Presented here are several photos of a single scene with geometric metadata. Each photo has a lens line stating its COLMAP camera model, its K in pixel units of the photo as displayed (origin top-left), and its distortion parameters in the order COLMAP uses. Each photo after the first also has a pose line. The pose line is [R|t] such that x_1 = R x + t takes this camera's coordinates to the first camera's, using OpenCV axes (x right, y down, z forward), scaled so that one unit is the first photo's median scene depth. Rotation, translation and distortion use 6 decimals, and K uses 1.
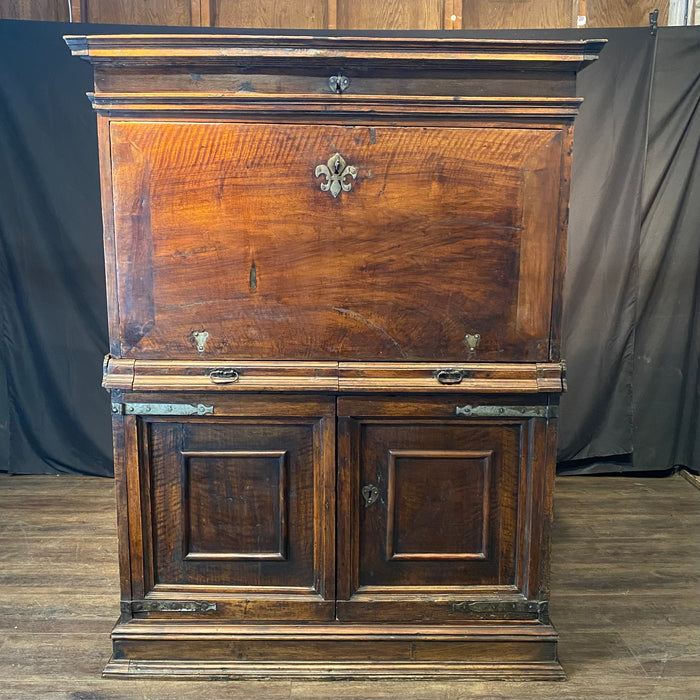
lens RADIAL K [[770.1, 0, 349.3], [0, 770.1, 350.1], [0, 0, 1]] dist [0.020195, 0.000000]
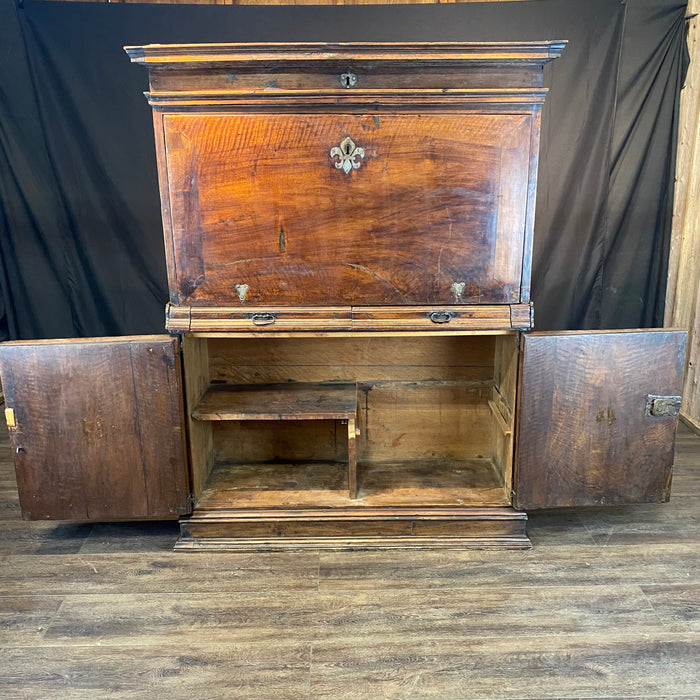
lens RADIAL K [[705.6, 0, 355.0], [0, 705.6, 343.9], [0, 0, 1]] dist [0.018311, 0.000000]
pose [[0.999853, -0.015277, -0.007843, -0.000791], [0.016003, 0.994576, 0.102770, -0.041791], [0.006230, -0.102880, 0.994674, -0.148566]]
